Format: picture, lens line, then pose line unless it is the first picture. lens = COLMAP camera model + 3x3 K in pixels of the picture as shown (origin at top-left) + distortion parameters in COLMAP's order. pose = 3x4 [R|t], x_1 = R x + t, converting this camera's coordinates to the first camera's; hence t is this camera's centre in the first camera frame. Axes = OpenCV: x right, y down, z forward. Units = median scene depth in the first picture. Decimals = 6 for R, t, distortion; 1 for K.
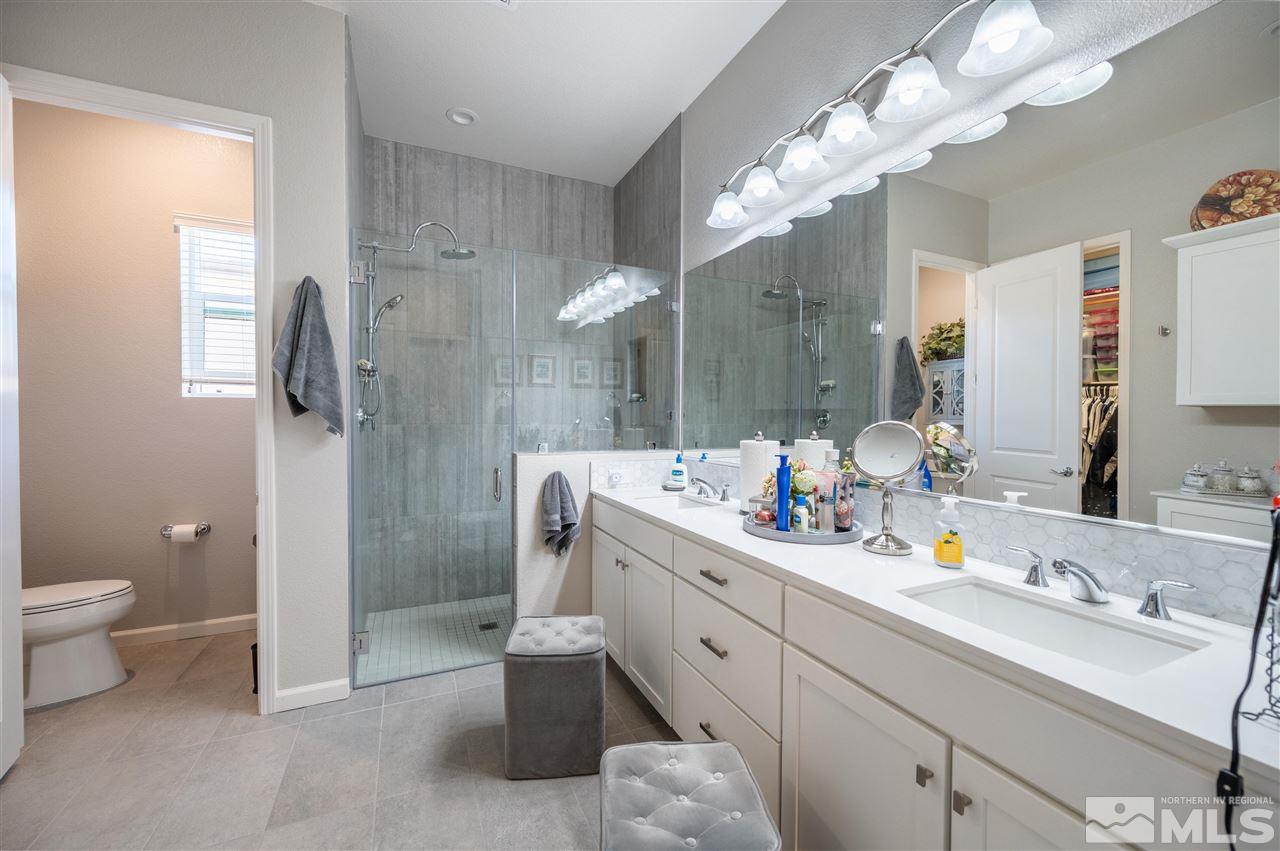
lens RADIAL K [[515.9, 0, 633.6], [0, 515.9, 426.0], [0, 0, 1]] dist [0.004494, -0.000922]
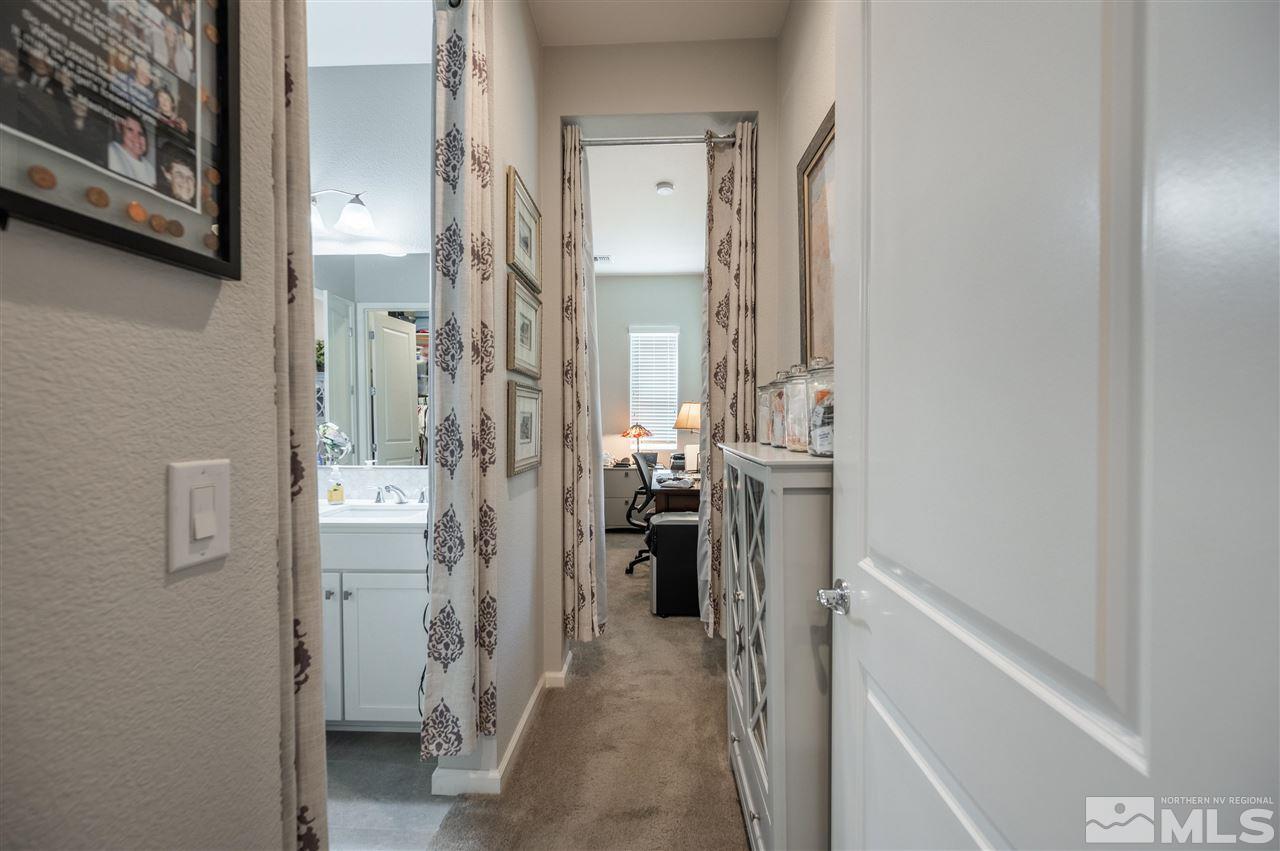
lens RADIAL K [[515.9, 0, 639.9], [0, 515.9, 428.4], [0, 0, 1]] dist [0.004494, -0.000922]
pose [[0.458657, -0.028257, 0.888164, -0.143060], [0.025721, 0.999498, 0.018516, 0.002027], [-0.888241, 0.014352, 0.459154, -0.221281]]
